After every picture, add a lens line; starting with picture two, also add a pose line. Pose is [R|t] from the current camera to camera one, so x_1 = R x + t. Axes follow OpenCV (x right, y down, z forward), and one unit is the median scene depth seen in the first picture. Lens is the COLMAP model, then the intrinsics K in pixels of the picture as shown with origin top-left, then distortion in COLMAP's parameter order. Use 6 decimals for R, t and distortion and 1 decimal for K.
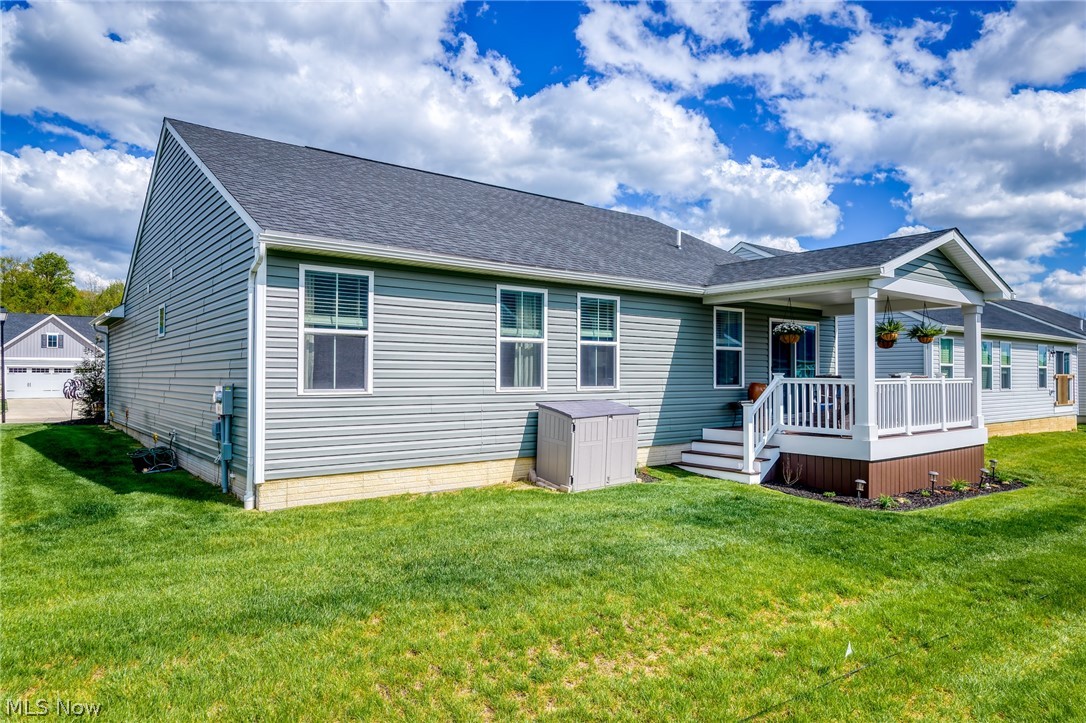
lens RADIAL K [[683.0, 0, 543.0], [0, 683.0, 361.5], [0, 0, 1]] dist [-0.004692, -0.000517]
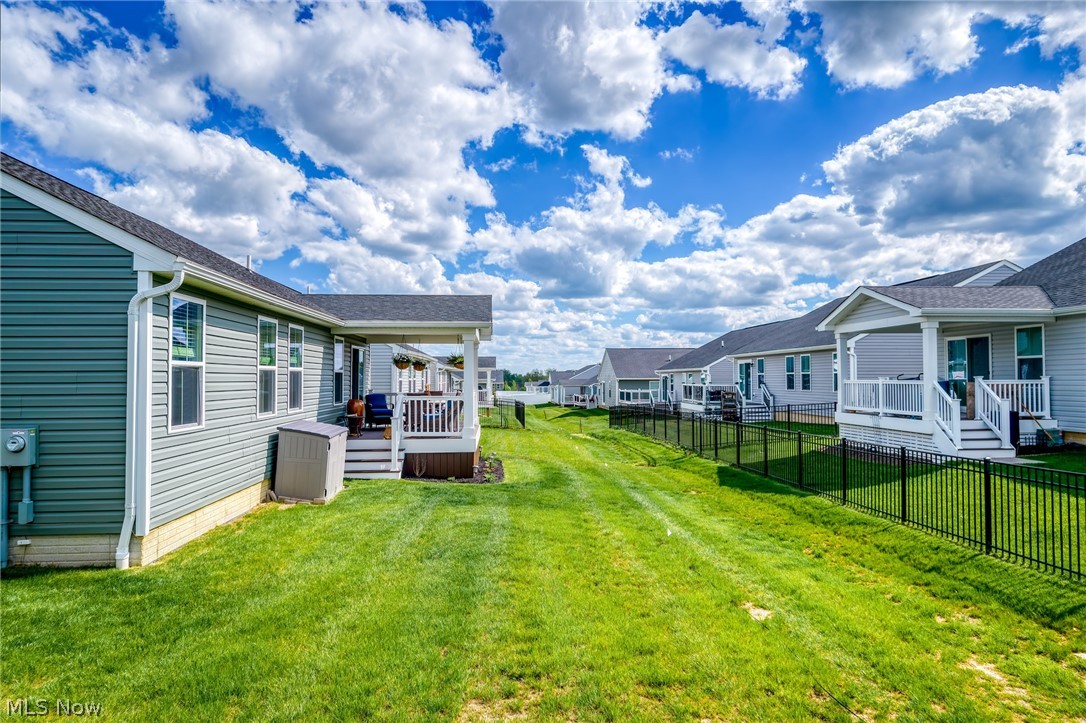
lens RADIAL K [[667.2, 0, 543.0], [0, 667.2, 361.5], [0, 0, 1]] dist [-0.001056, -0.000113]
pose [[0.569026, 0.016492, 0.822154, -0.573971], [-0.006921, 0.999860, -0.015266, -0.025616], [-0.822290, 0.002997, 0.569060, 0.058611]]
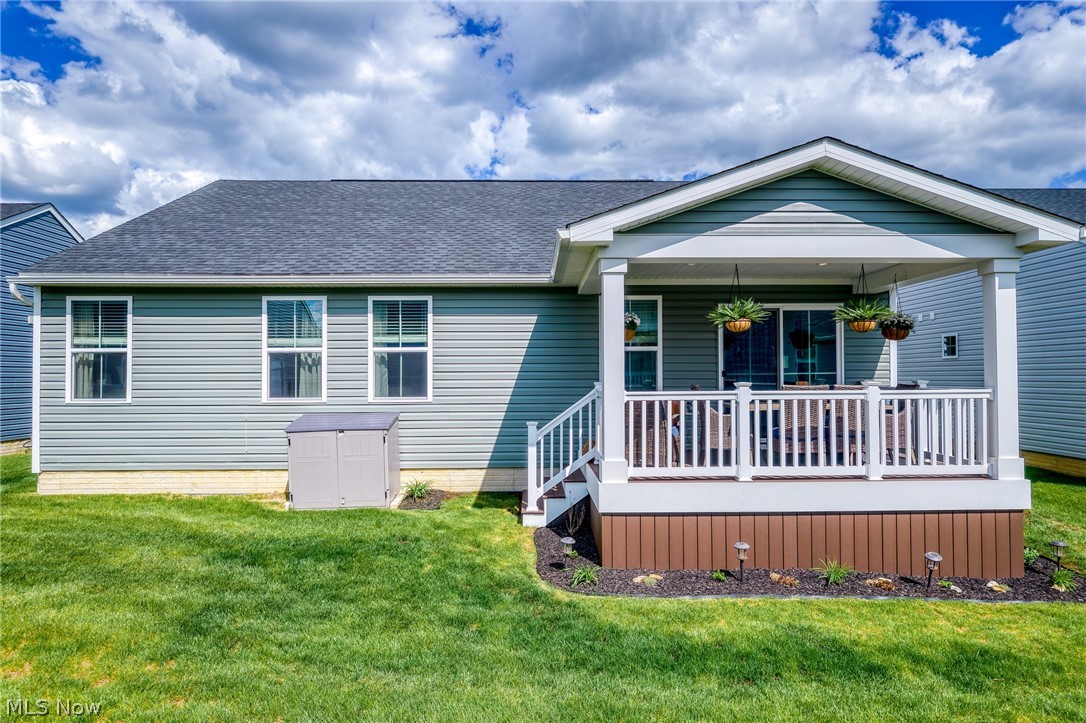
lens RADIAL K [[660.7, 0, 539.7], [0, 660.7, 370.1], [0, 0, 1]] dist [0.019510, 0.001268]
pose [[0.786961, -0.024405, -0.616520, 0.749981], [0.016853, 0.999695, -0.018062, 0.018509], [0.616772, 0.003824, 0.787132, 0.416080]]
